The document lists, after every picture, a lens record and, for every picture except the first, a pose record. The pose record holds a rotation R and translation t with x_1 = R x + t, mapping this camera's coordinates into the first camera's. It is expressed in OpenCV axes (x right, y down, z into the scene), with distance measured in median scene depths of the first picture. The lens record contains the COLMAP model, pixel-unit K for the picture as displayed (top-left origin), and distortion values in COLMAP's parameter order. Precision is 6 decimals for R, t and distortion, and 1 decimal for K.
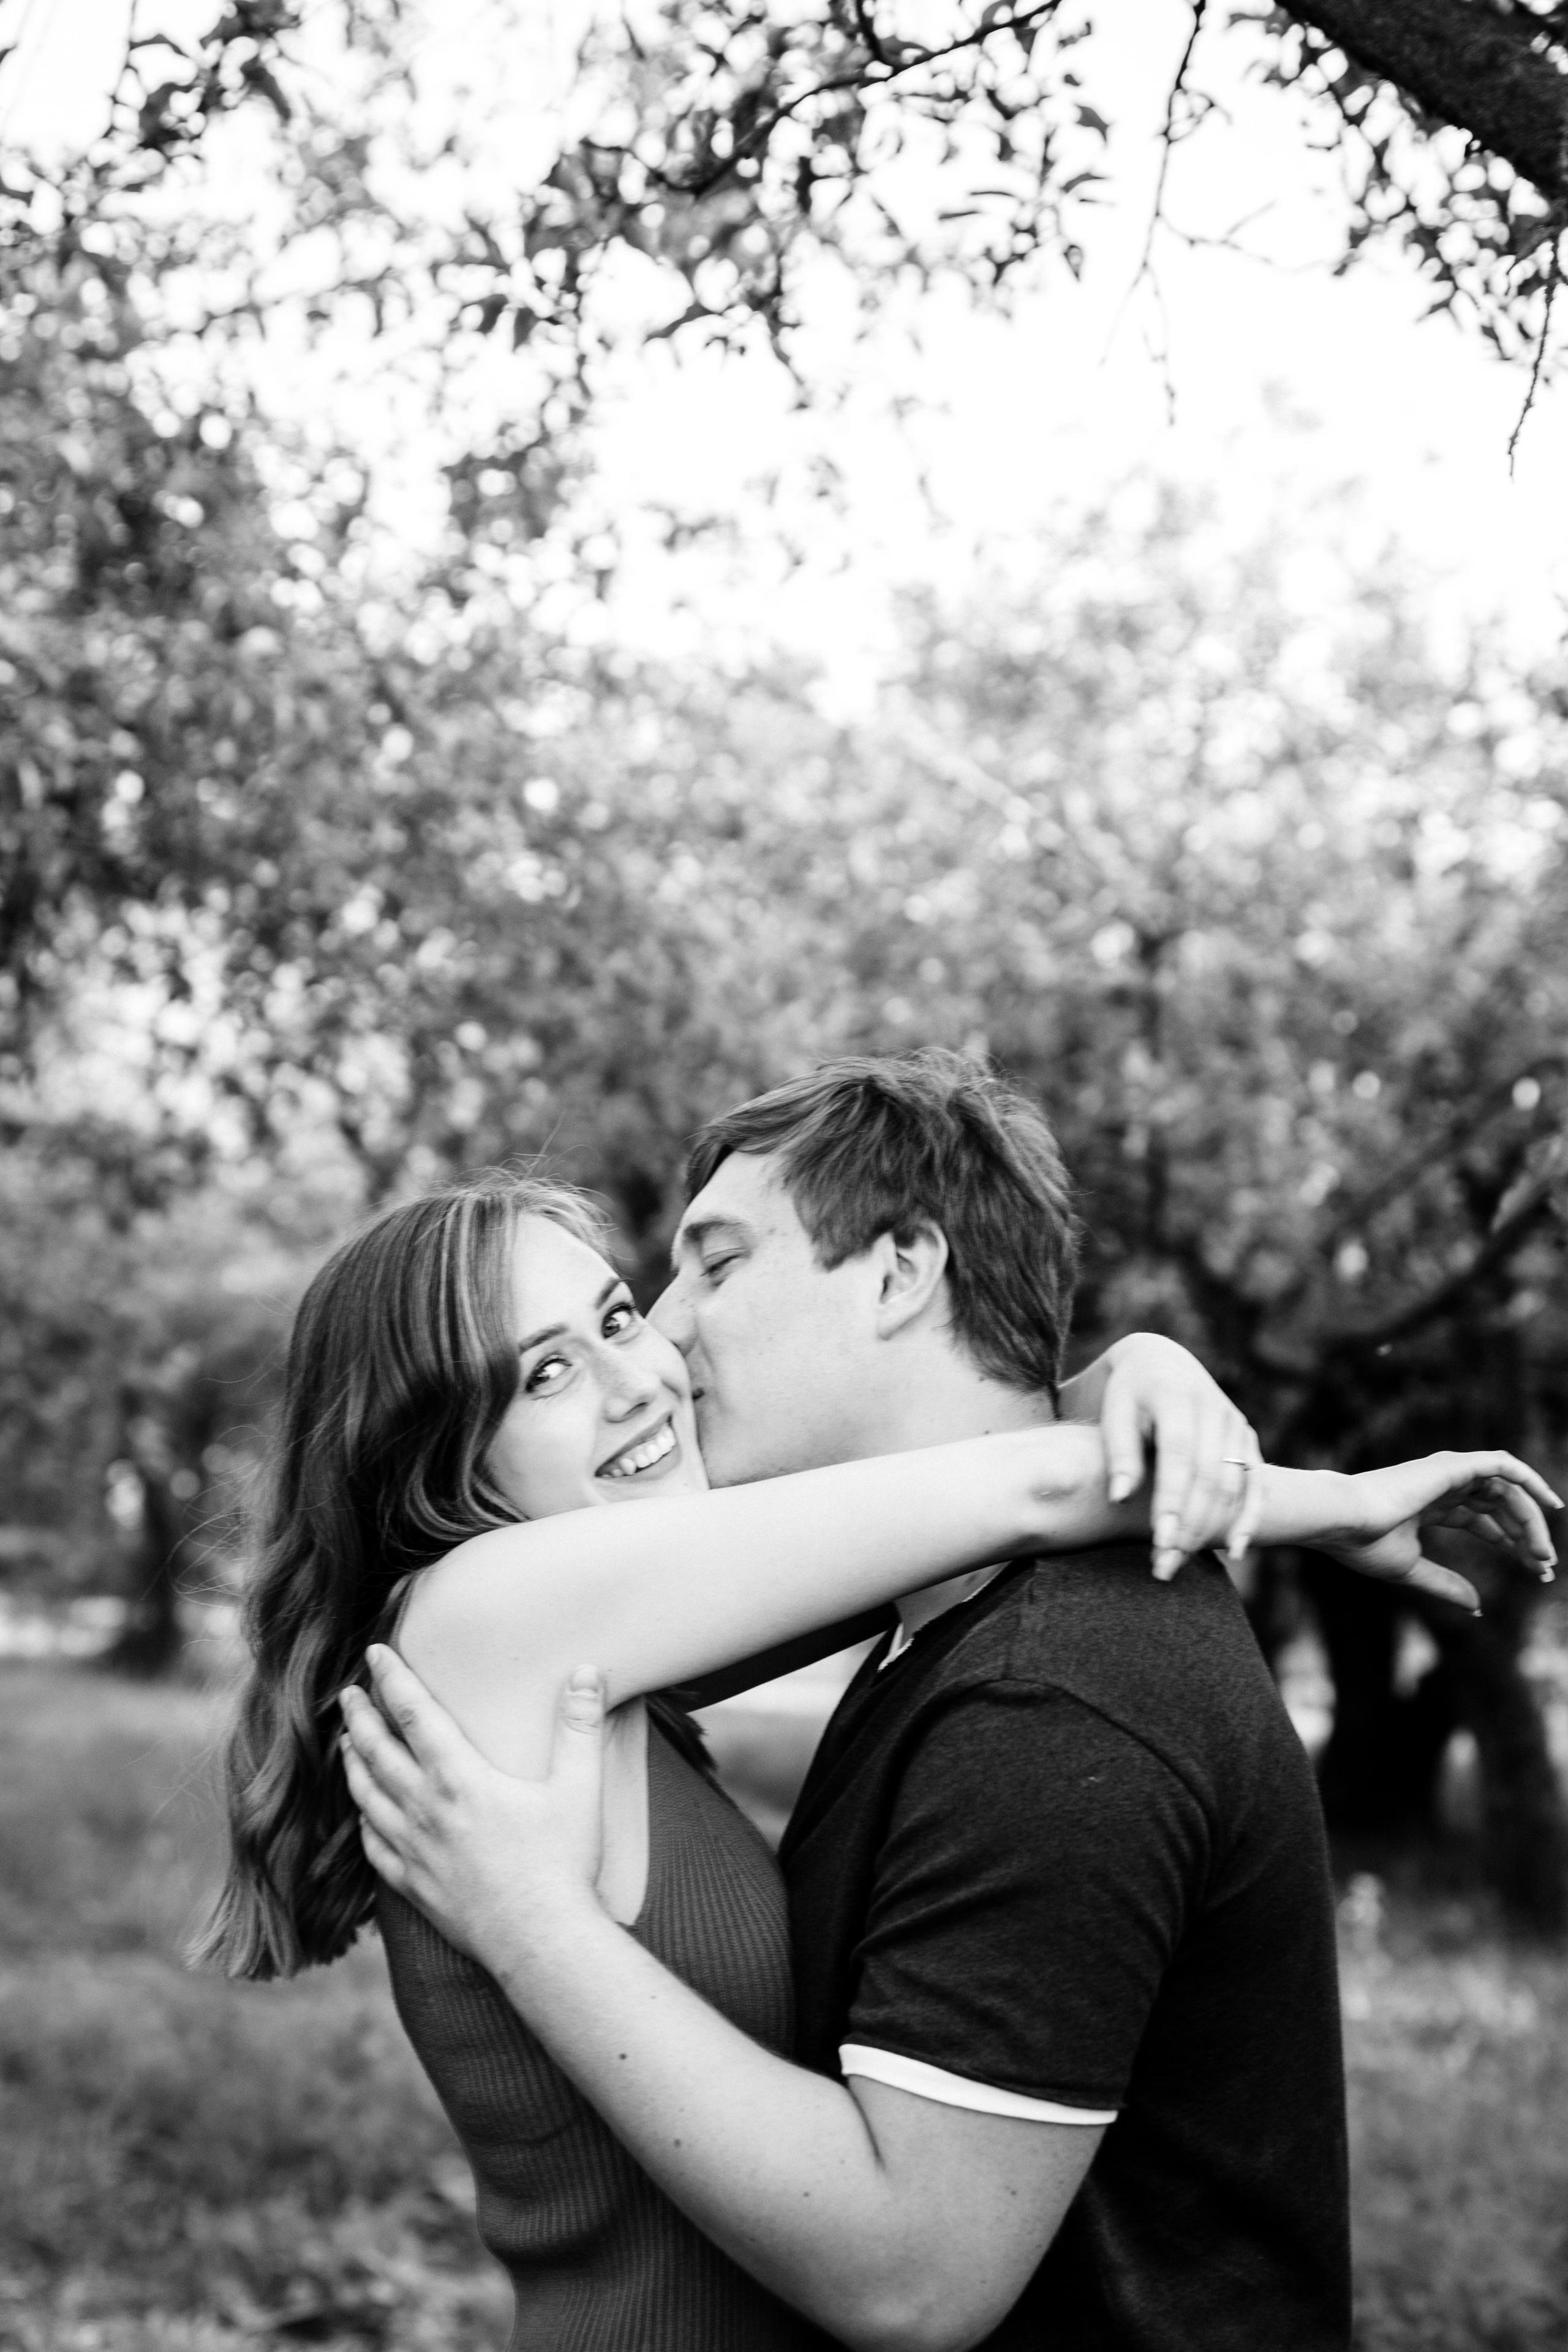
lens RADIAL K [[4706.3, 0, 784.0], [0, 4706.3, 1176.0], [0, 0, 1]] dist [0.580047, 0.037764]
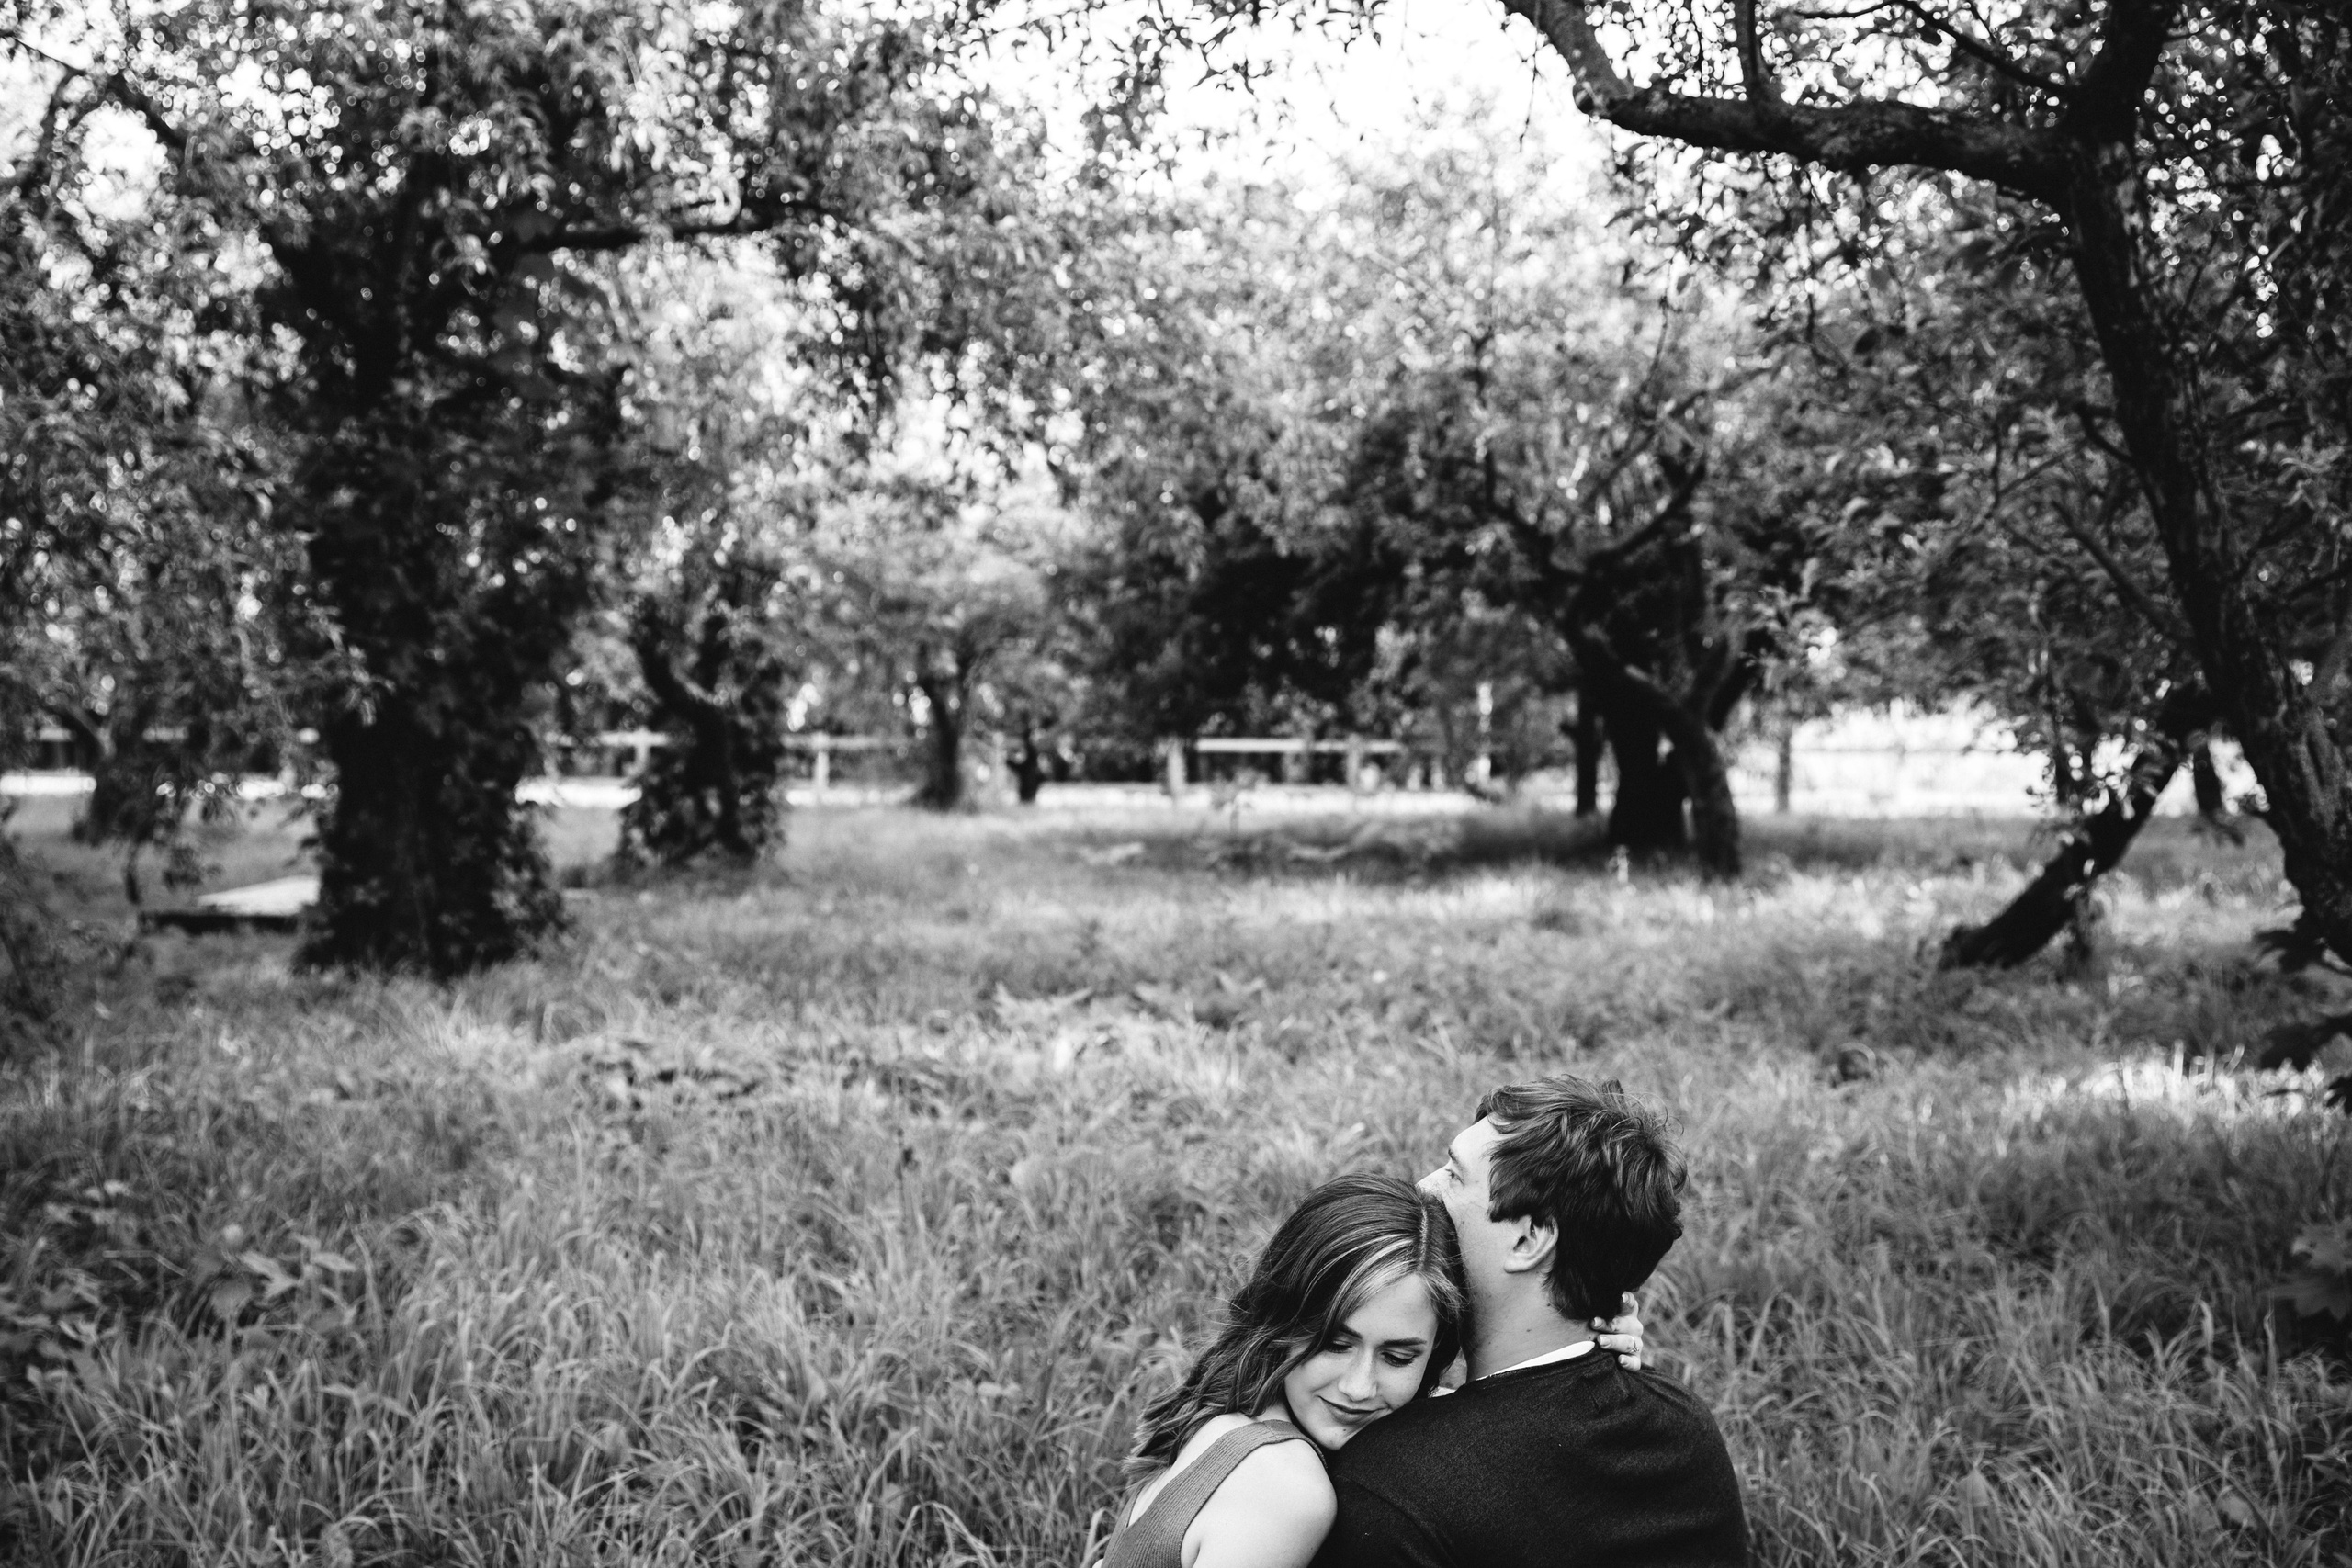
lens RADIAL K [[3412.1, 0, 1210.7], [0, 3412.1, 782.8], [0, 0, 1]] dist [0.363437, 0.009518]
pose [[0.997817, -0.056764, -0.033746, 0.009517], [0.059091, 0.995614, 0.072539, 0.018466], [0.029480, -0.074375, 0.996795, -0.350979]]
